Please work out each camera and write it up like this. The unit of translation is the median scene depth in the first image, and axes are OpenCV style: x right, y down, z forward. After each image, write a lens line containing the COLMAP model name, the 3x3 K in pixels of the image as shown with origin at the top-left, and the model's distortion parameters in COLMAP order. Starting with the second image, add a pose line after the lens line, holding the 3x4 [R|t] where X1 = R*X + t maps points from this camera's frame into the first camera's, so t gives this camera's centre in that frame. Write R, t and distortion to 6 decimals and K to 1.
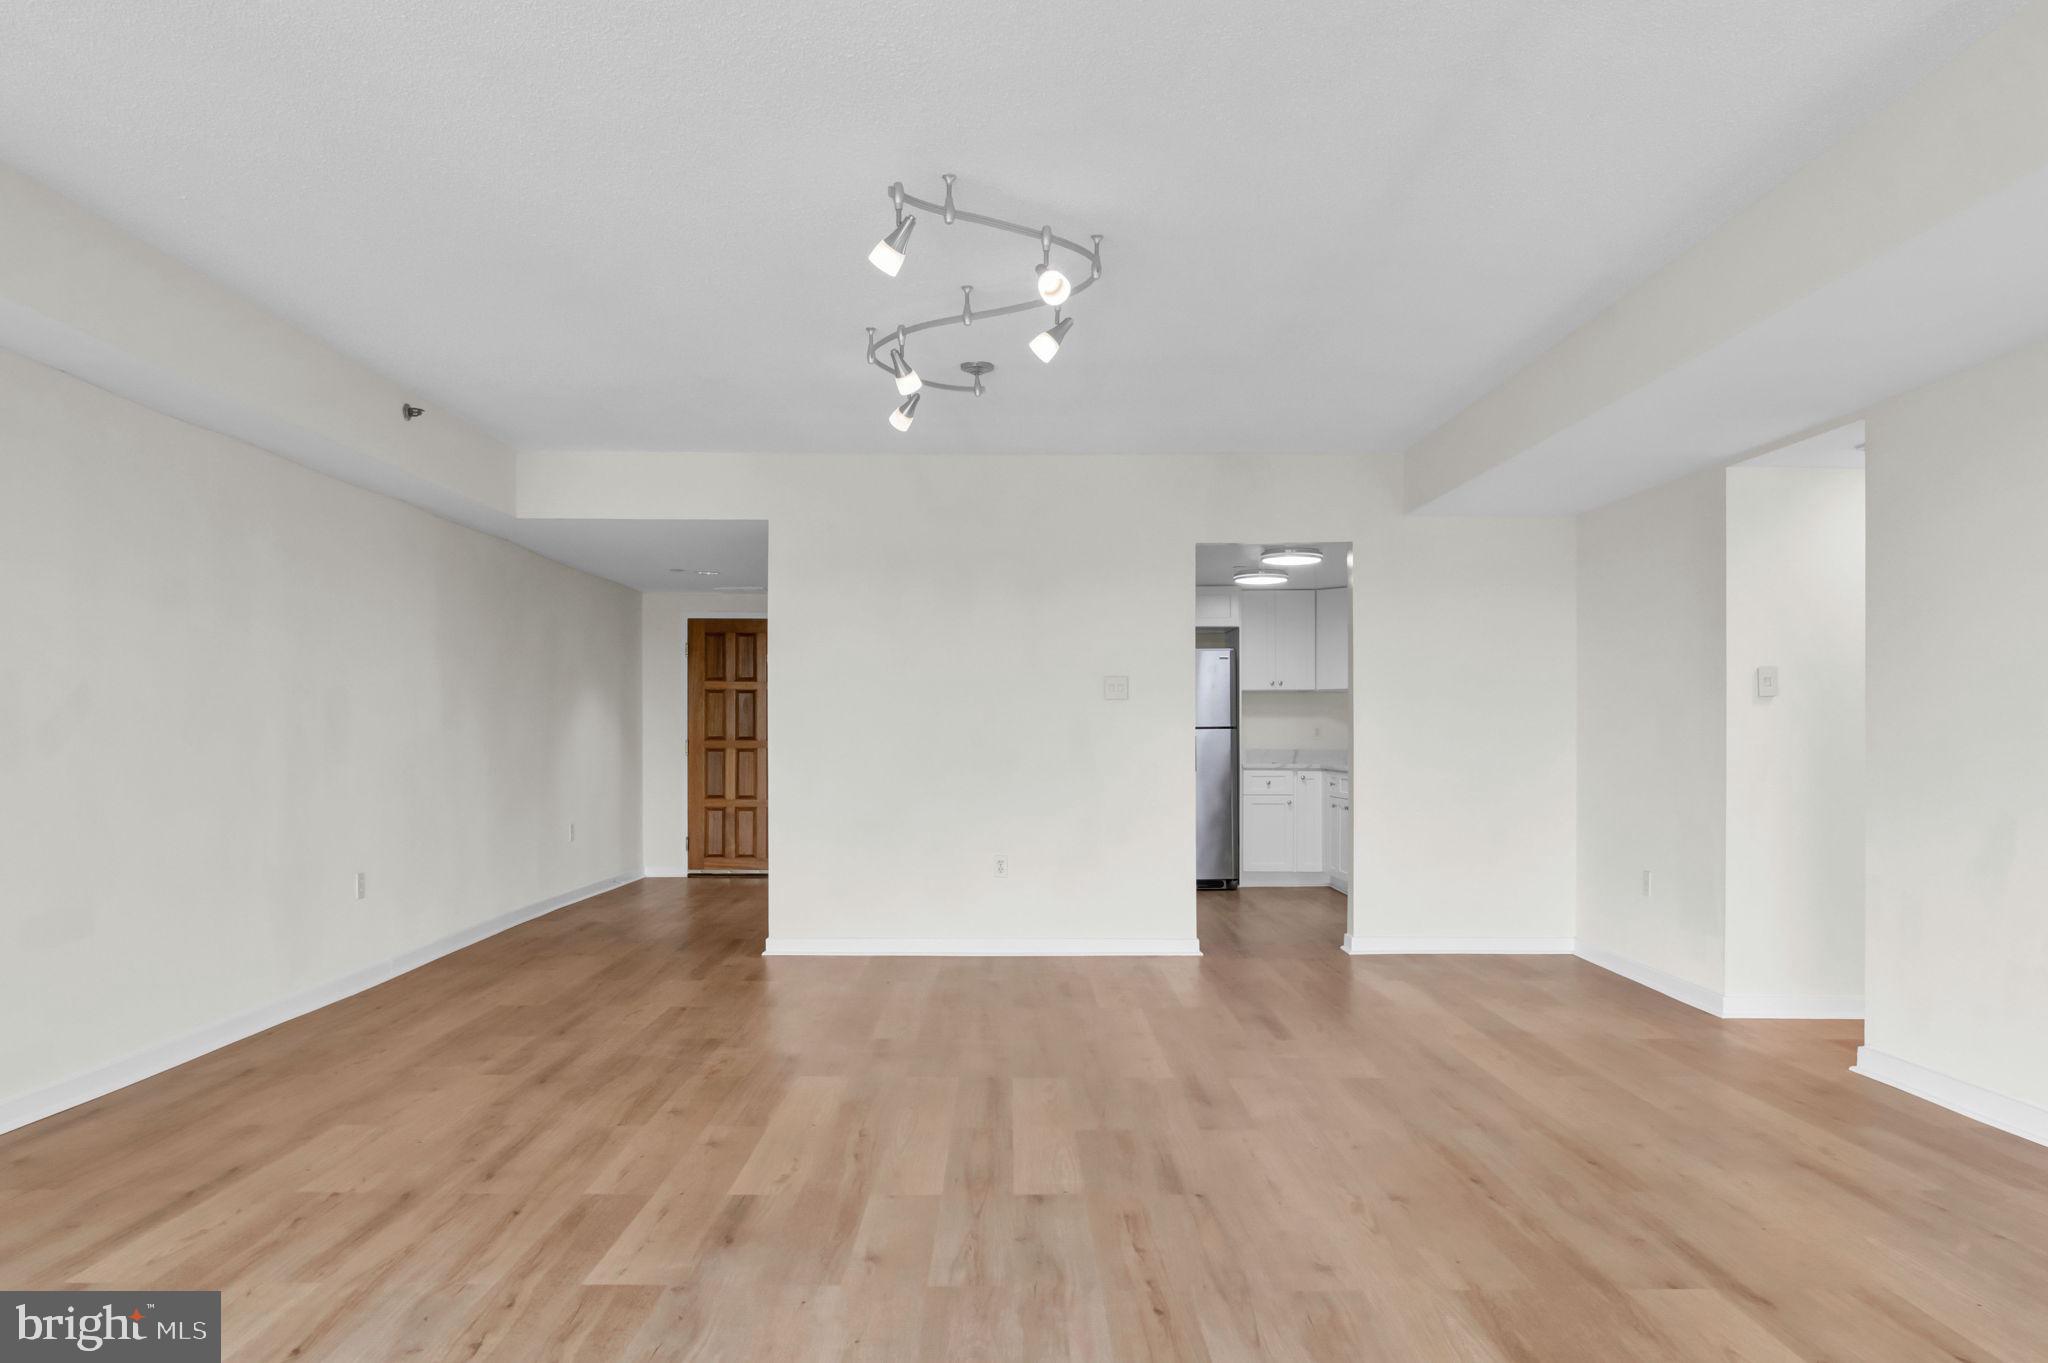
lens RADIAL K [[1426.9, 0, 1016.6], [0, 1426.9, 740.8], [0, 0, 1]] dist [-0.006444, -0.000265]
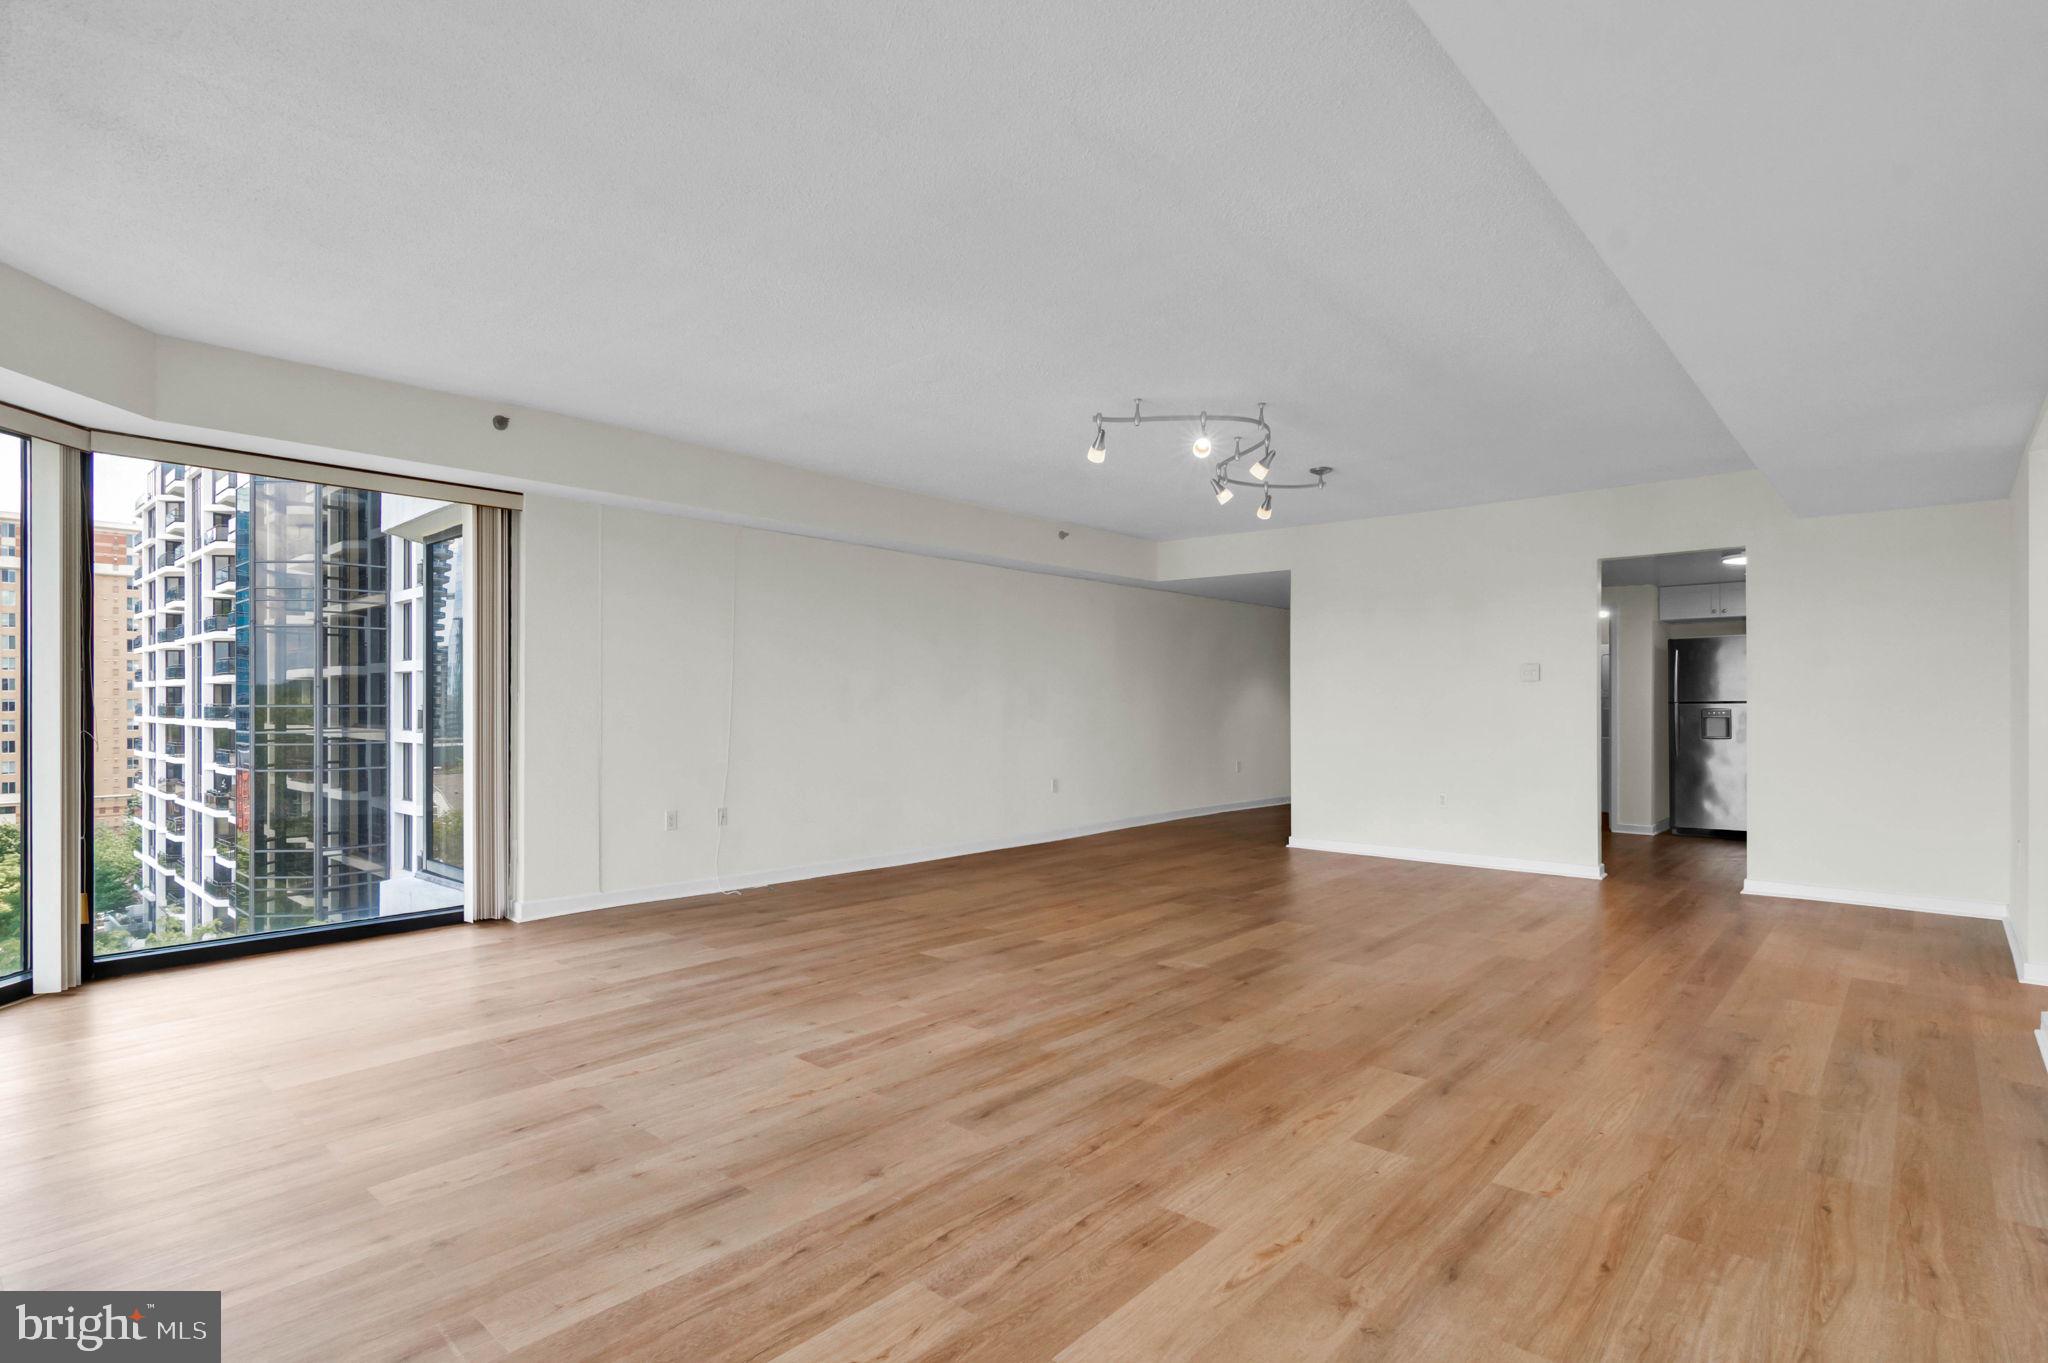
lens RADIAL K [[1009.0, 0, 1015.4], [0, 1009.0, 728.1], [0, 0, 1]] dist [0.000359, 0.000820]
pose [[0.744333, 0.015985, -0.667617, 0.262072], [-0.004325, 0.999808, 0.019116, -0.000843], [0.667795, -0.011342, 0.744259, -0.022567]]
